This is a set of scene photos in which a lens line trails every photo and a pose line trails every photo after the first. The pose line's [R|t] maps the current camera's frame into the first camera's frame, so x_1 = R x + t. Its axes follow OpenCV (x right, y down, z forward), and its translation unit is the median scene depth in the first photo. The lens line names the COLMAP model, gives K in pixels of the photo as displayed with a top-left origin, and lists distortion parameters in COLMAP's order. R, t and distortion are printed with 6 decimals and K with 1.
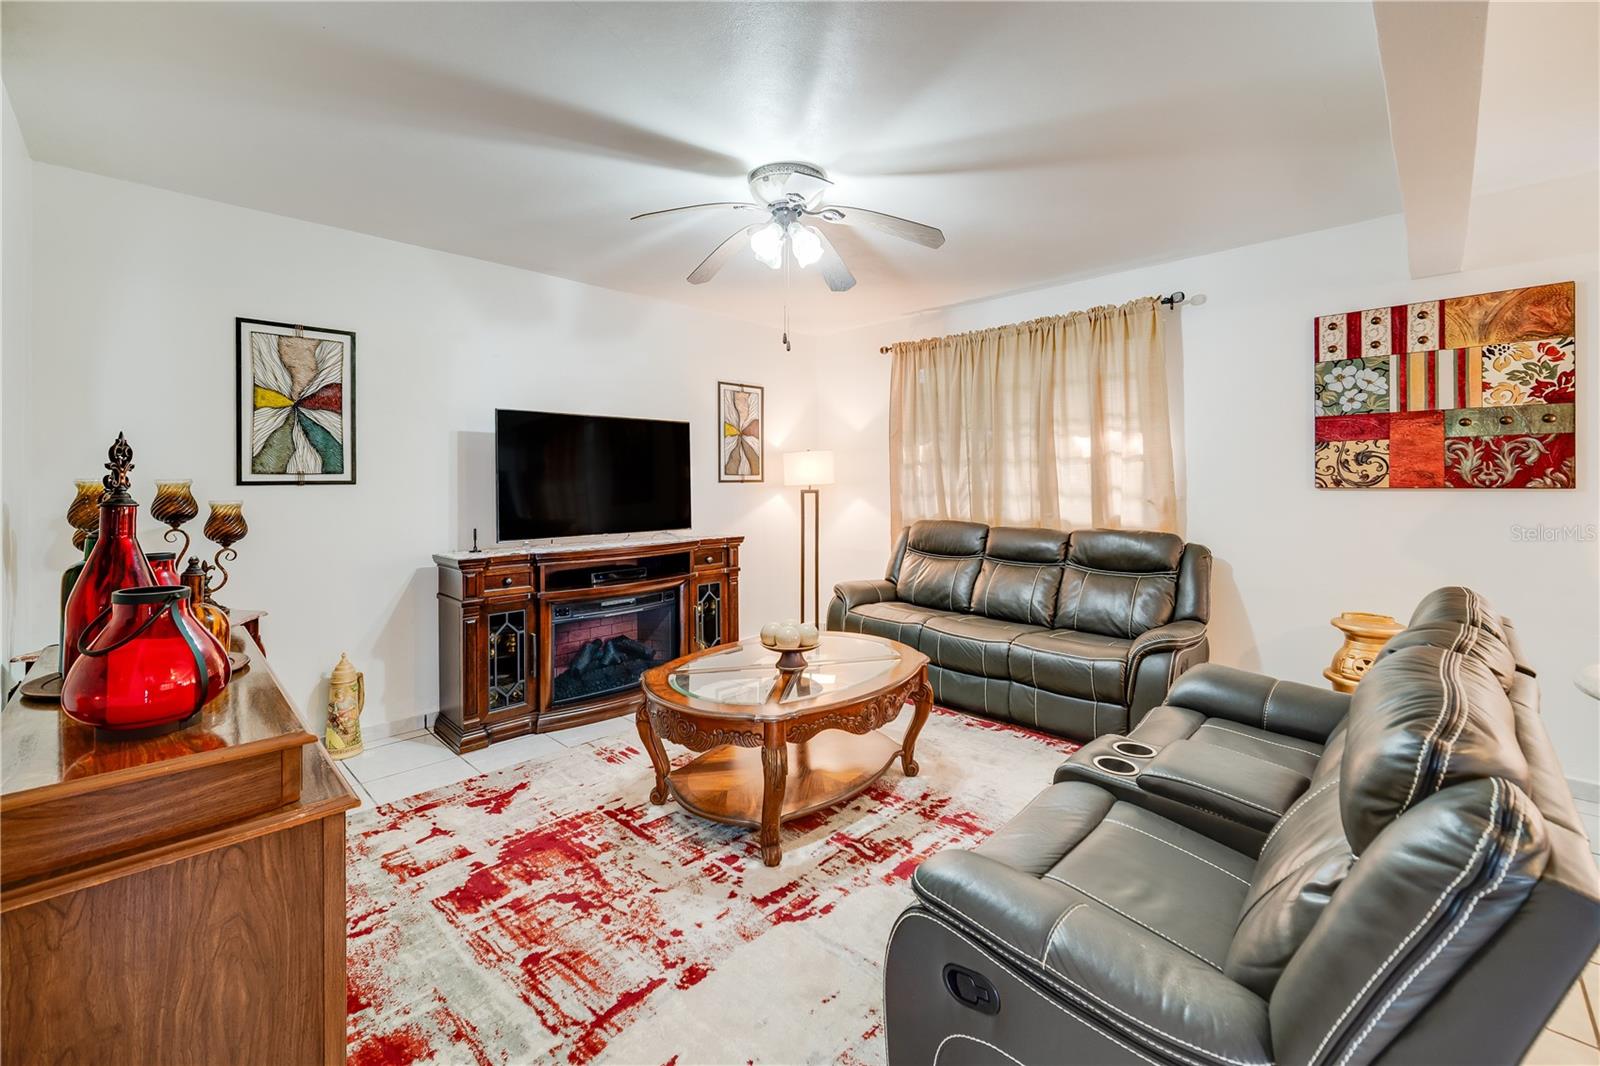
lens RADIAL K [[659.3, 0, 804.9], [0, 659.3, 477.3], [0, 0, 1]] dist [-0.001322, -0.000094]
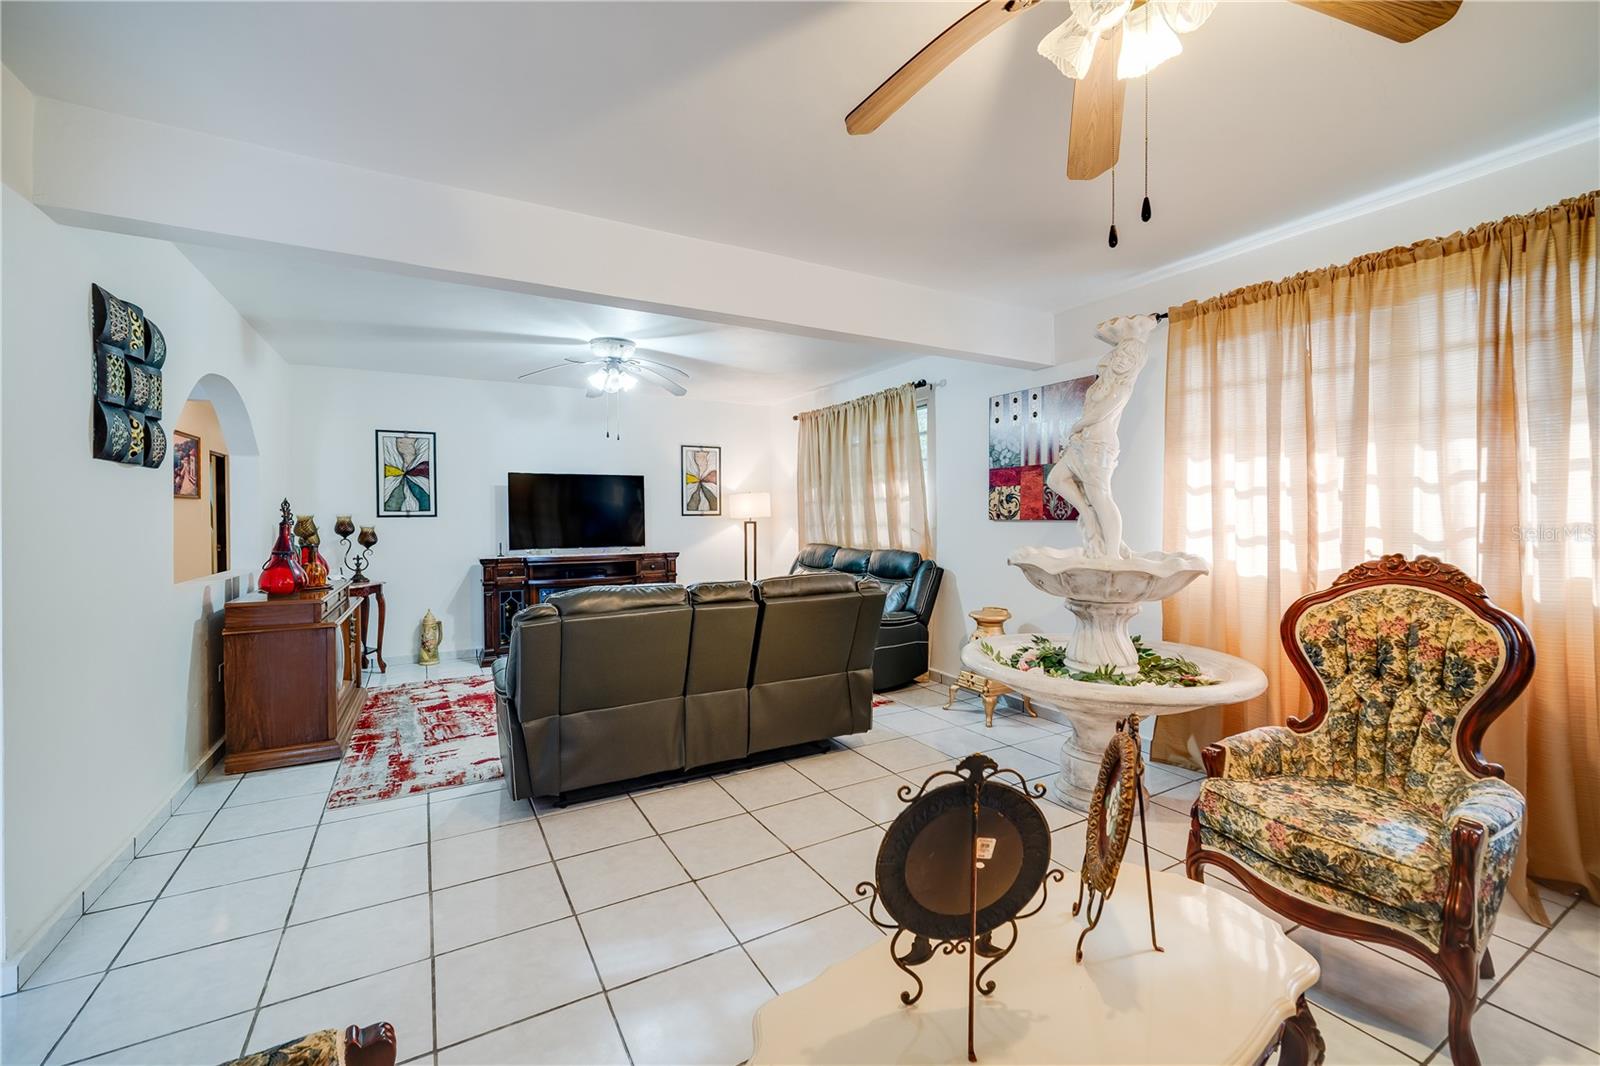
lens RADIAL K [[652.3, 0, 797.8], [0, 652.3, 521.0], [0, 0, 1]] dist [-0.001652, -0.000425]
pose [[0.960982, 0.002607, -0.276599, 0.771242], [0.001761, 0.999878, 0.015542, -0.003811], [0.276605, -0.015423, 0.960860, -0.446554]]
